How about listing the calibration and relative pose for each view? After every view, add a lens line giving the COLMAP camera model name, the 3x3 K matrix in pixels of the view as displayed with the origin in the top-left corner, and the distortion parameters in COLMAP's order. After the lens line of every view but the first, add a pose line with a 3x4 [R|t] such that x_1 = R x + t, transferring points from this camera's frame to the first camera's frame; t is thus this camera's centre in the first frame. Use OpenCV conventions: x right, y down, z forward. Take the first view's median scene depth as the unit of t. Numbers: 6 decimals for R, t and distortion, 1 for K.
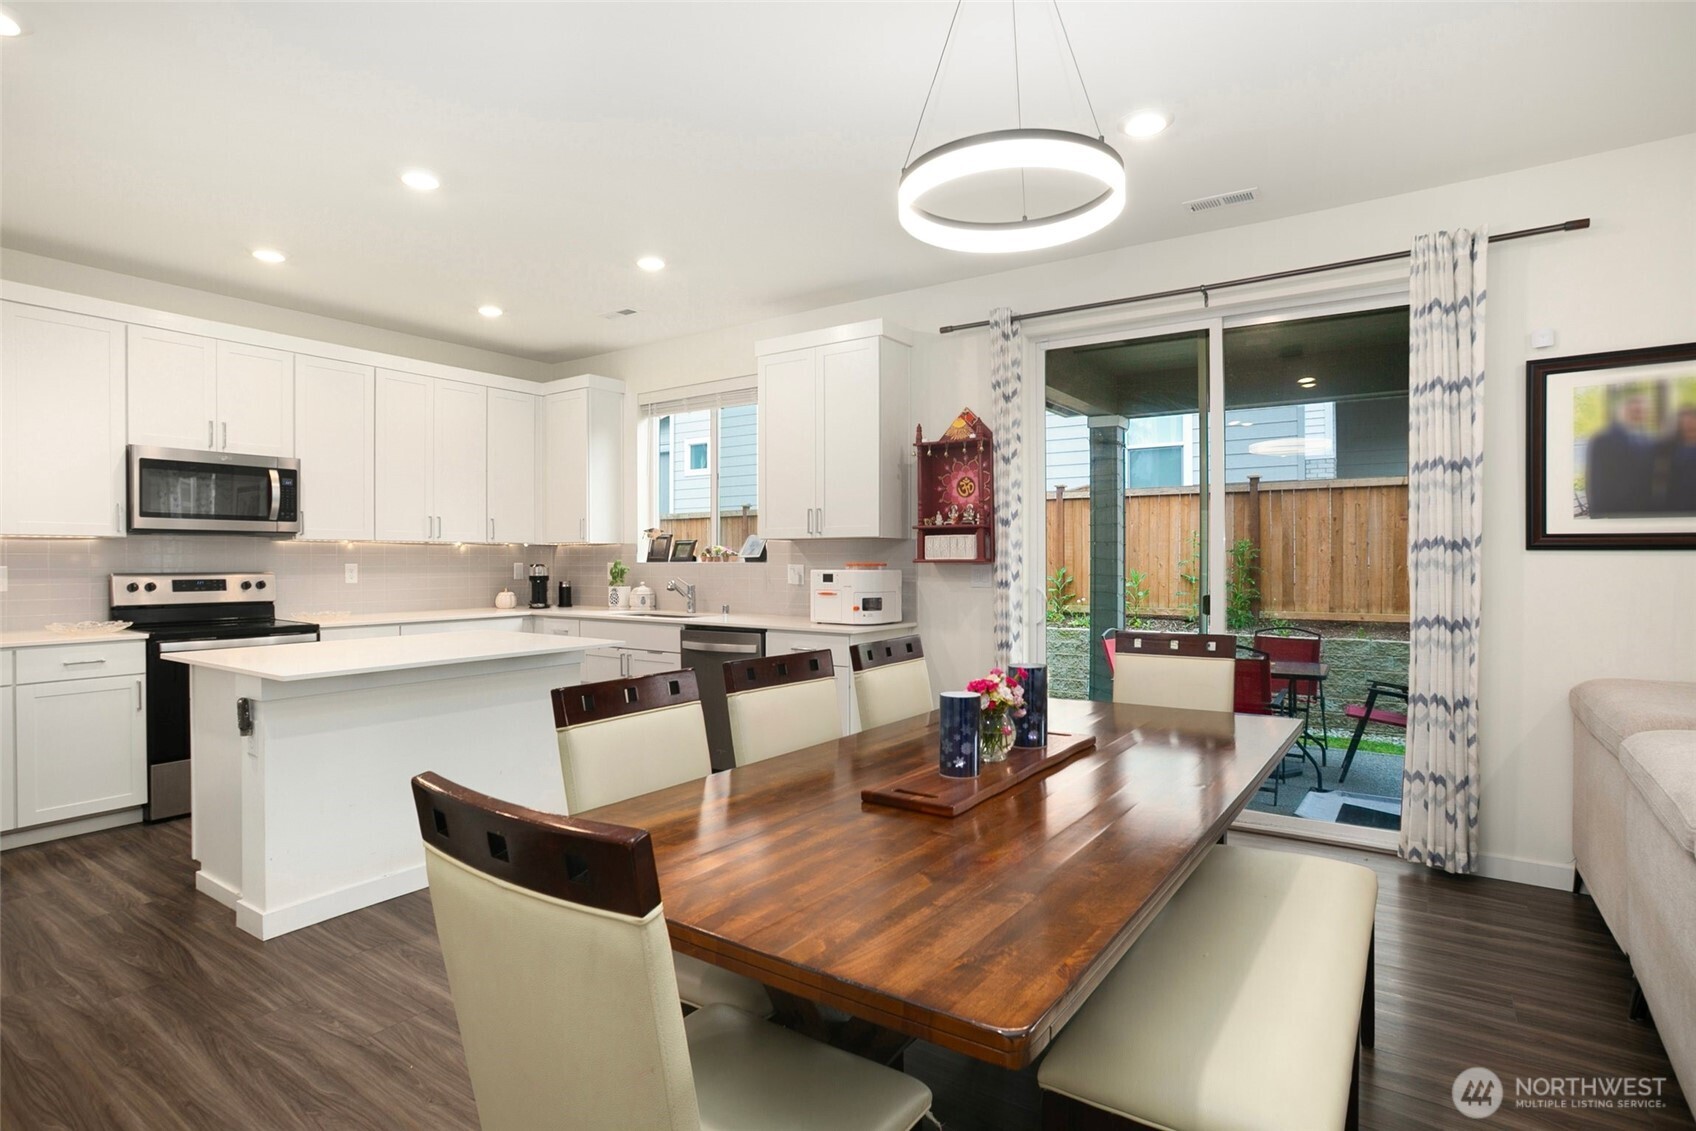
lens RADIAL K [[864.0, 0, 845.5], [0, 864.0, 565.6], [0, 0, 1]] dist [-0.078997, 0.045715]
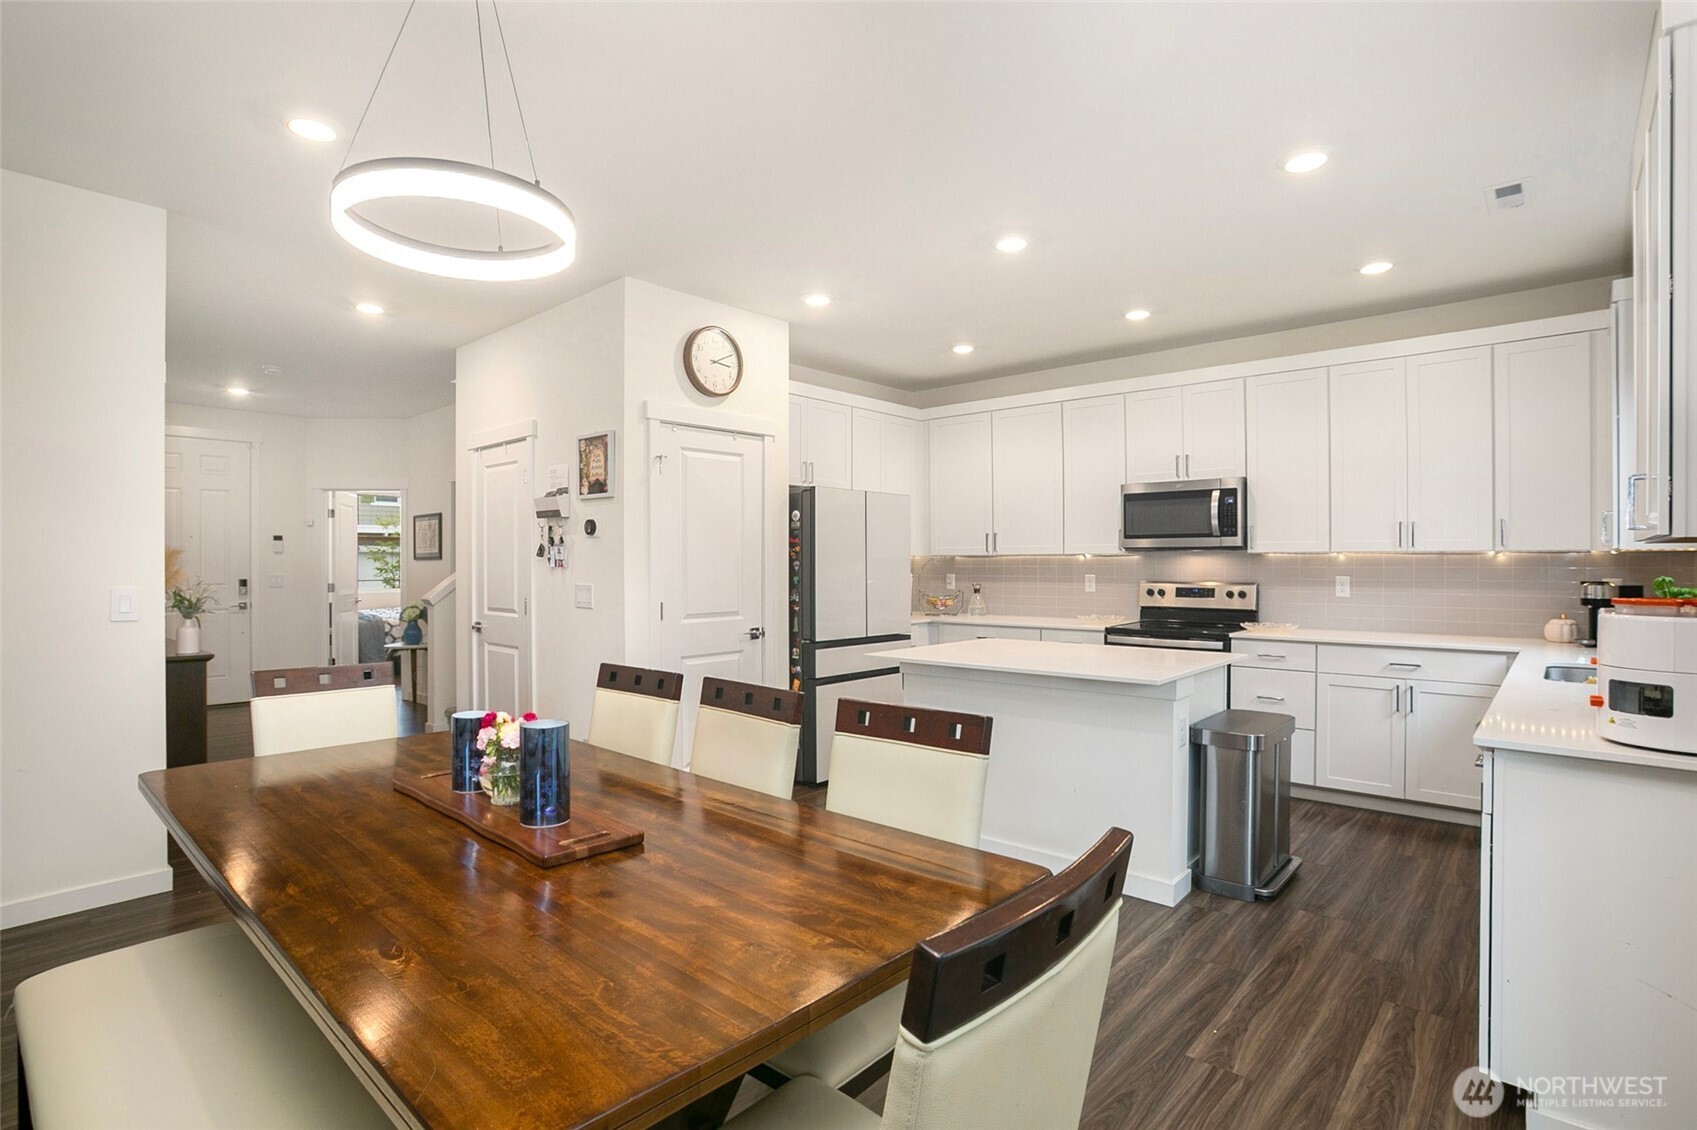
lens RADIAL K [[837.3, 0, 855.2], [0, 837.3, 565.5], [0, 0, 1]] dist [-0.073268, 0.038549]
pose [[-0.118077, 0.005240, -0.992991, 0.463101], [-0.004927, 0.999971, 0.005863, -0.020076], [0.992992, 0.005585, -0.118048, 0.672342]]
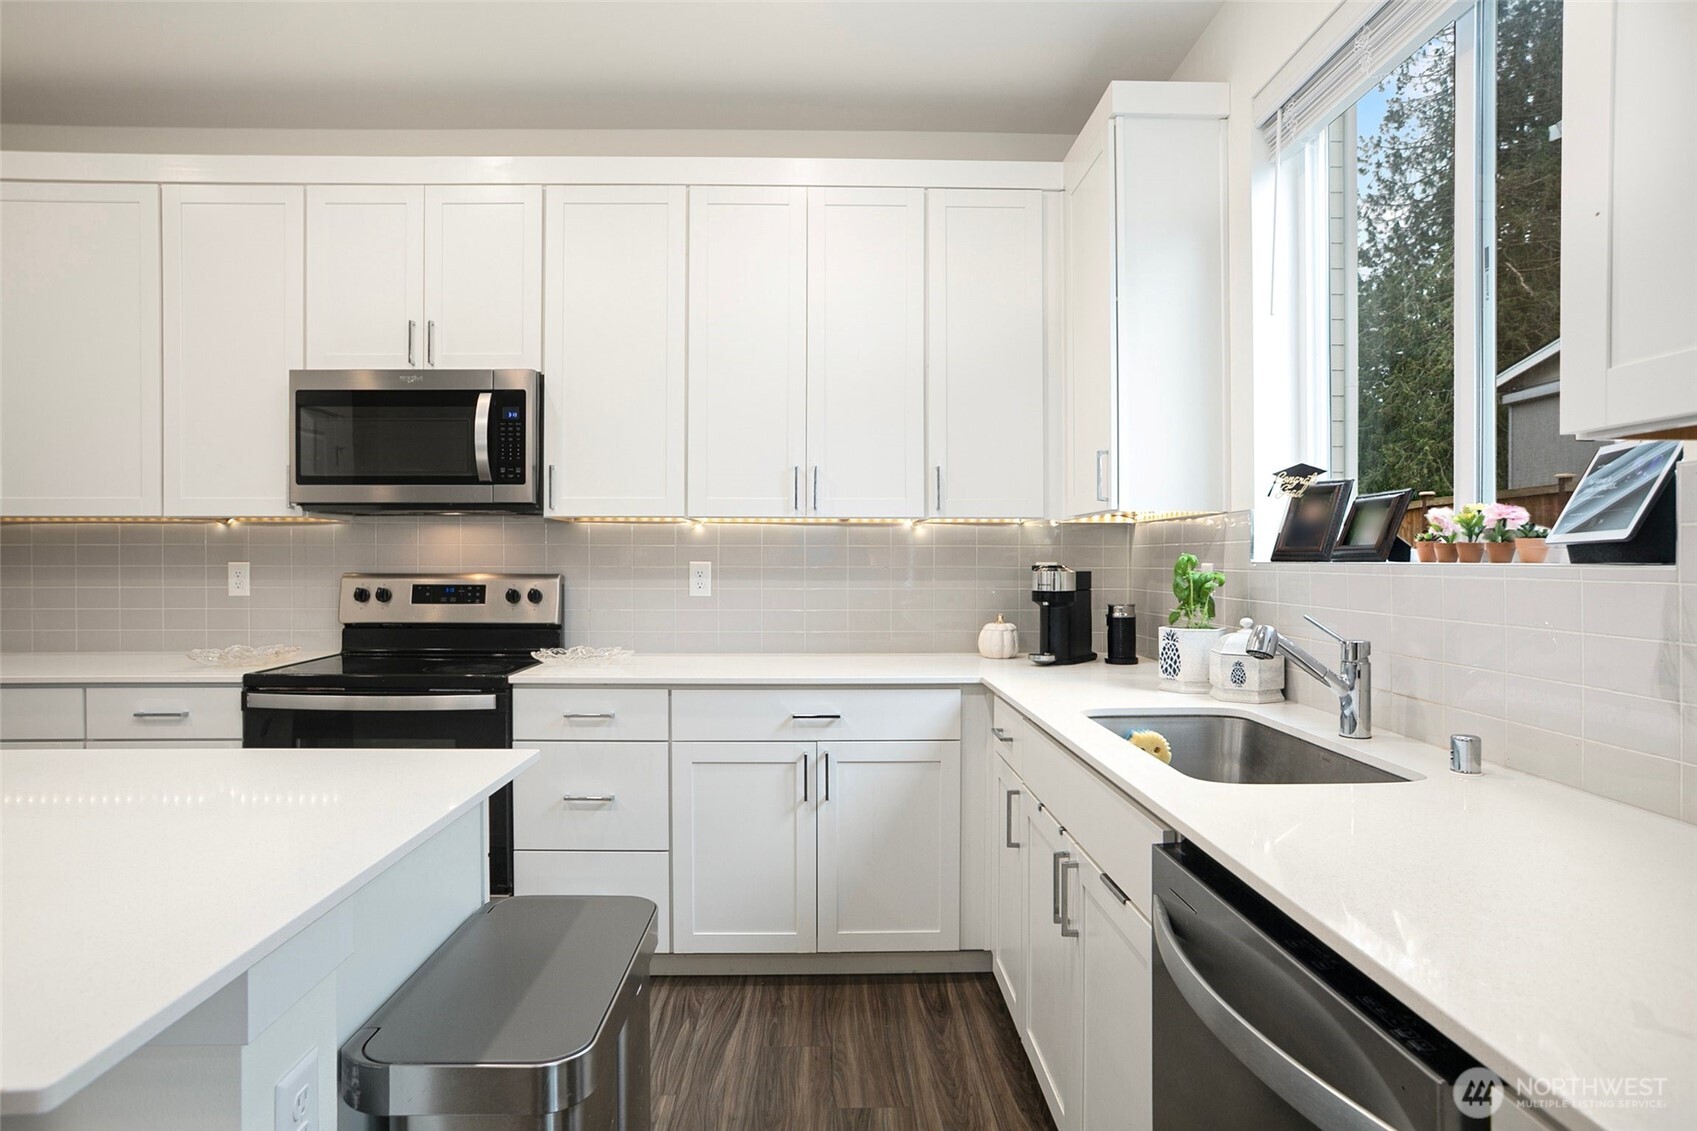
lens RADIAL K [[943.8, 0, 844.7], [0, 943.8, 566.3], [0, 0, 1]] dist [-0.043755, 0.000953]
pose [[0.587796, 0.009747, -0.808950, -0.033313], [-0.007836, 0.999949, 0.006355, -0.004229], [0.808971, 0.002604, 0.587843, 0.845075]]
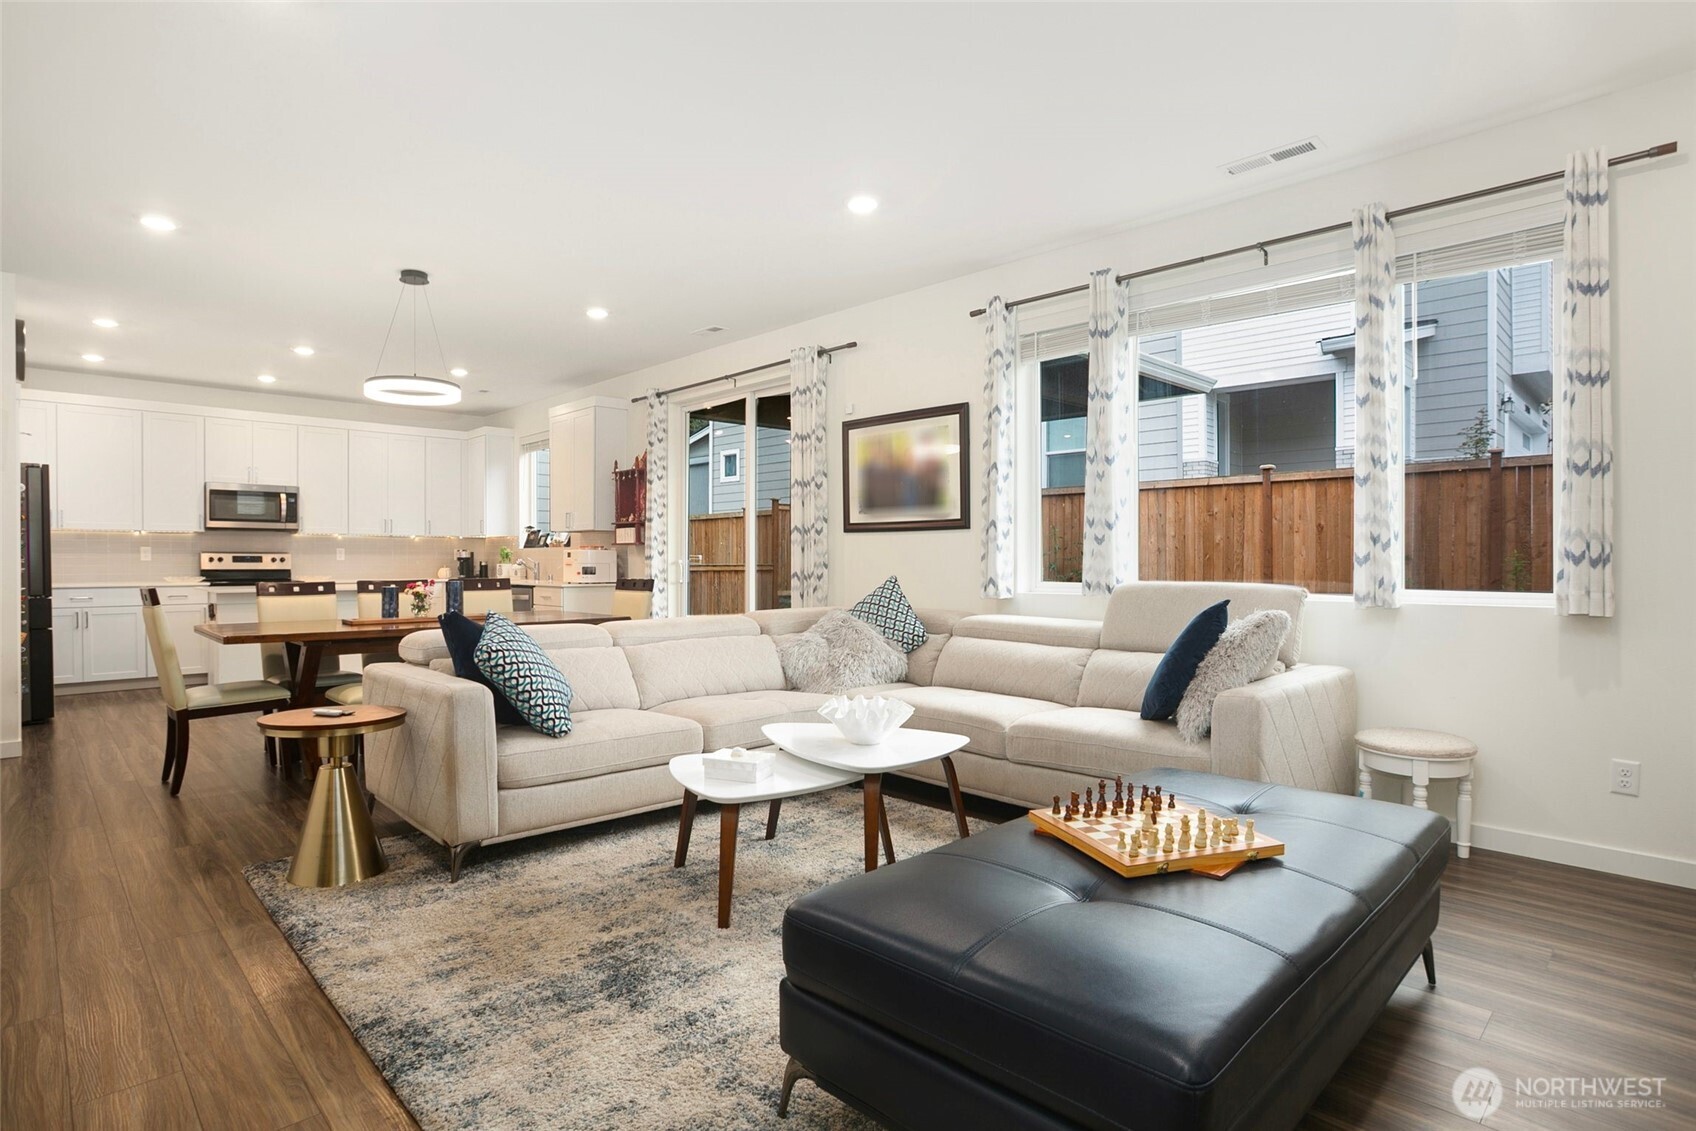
lens RADIAL K [[880.7, 0, 841.8], [0, 880.7, 569.0], [0, 0, 1]] dist [-0.079712, 0.038815]
pose [[0.981155, 0.003789, -0.193183, 0.825723], [-0.003251, 0.999990, 0.003103, 0.035091], [0.193193, -0.002416, 0.981158, -0.539476]]
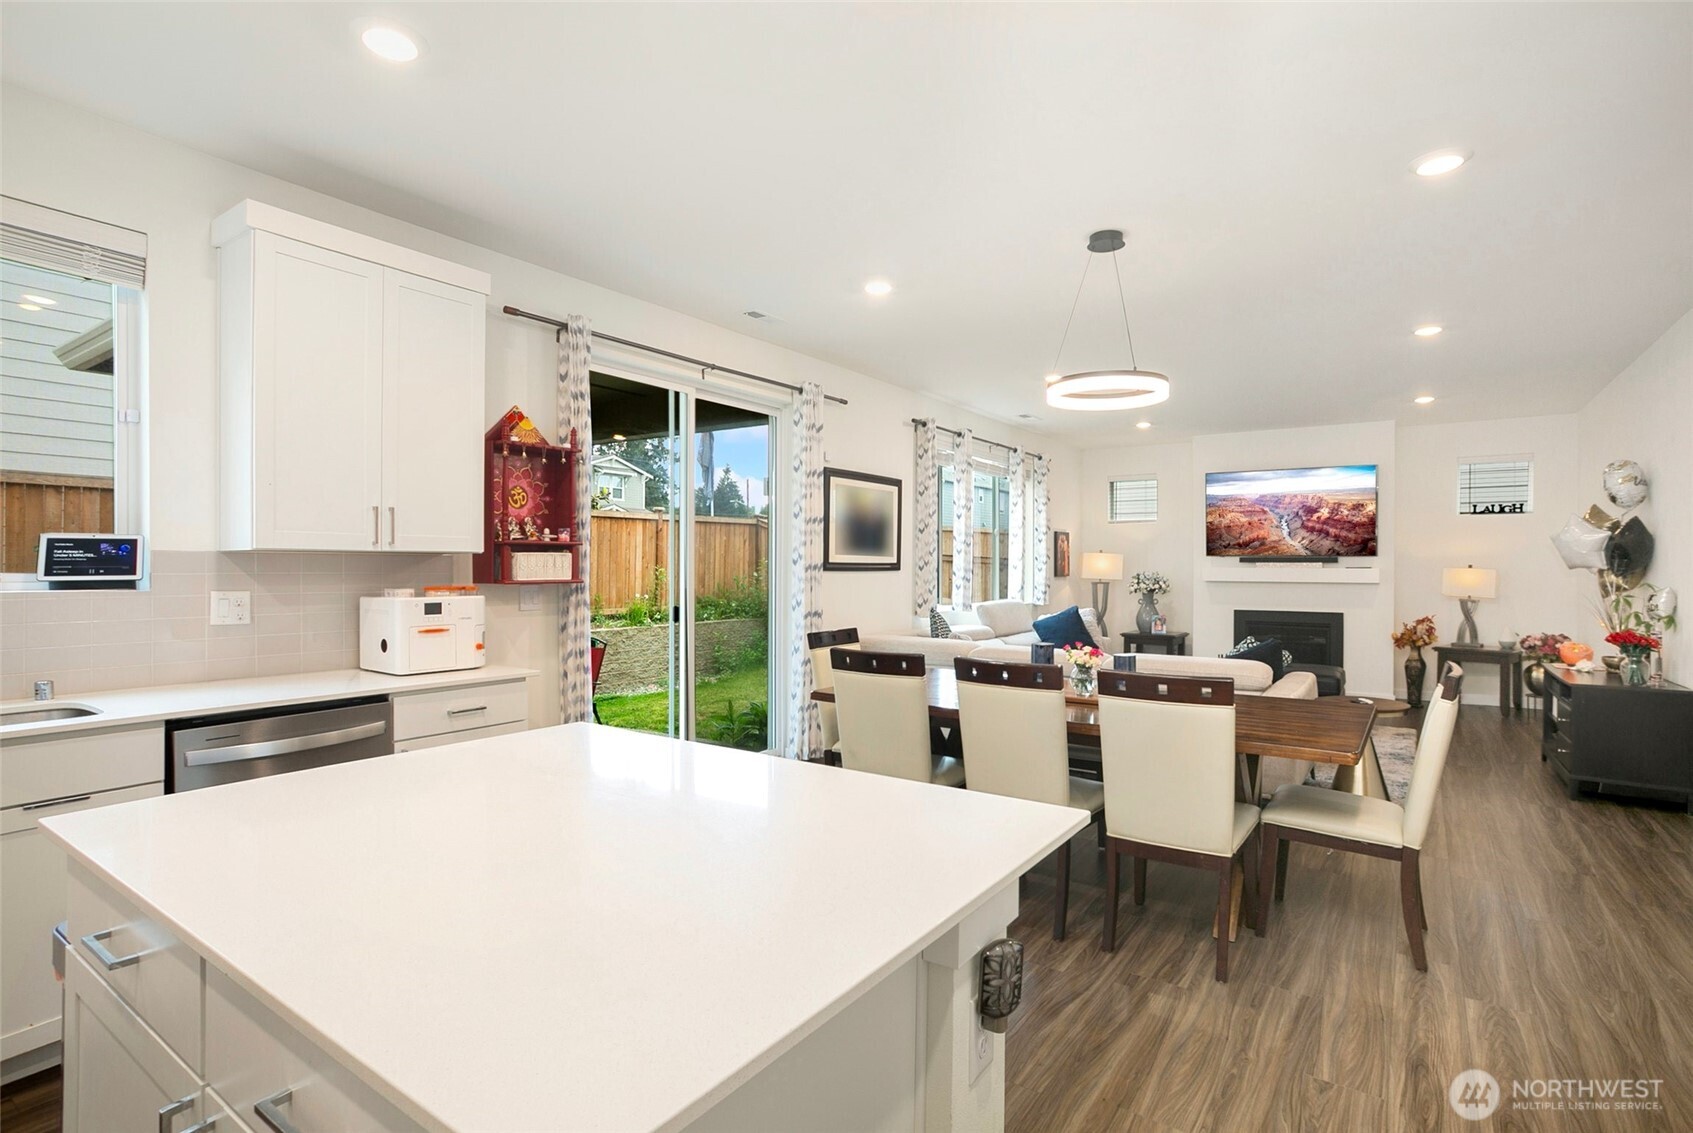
lens RADIAL K [[832.6, 0, 845.4], [0, 832.6, 568.2], [0, 0, 1]] dist [-0.060134, 0.035180]
pose [[0.005997, -0.001037, 0.999981, -0.706262], [0.003927, 0.999992, 0.001014, -0.018760], [-0.999974, 0.003920, 0.006001, 0.671847]]
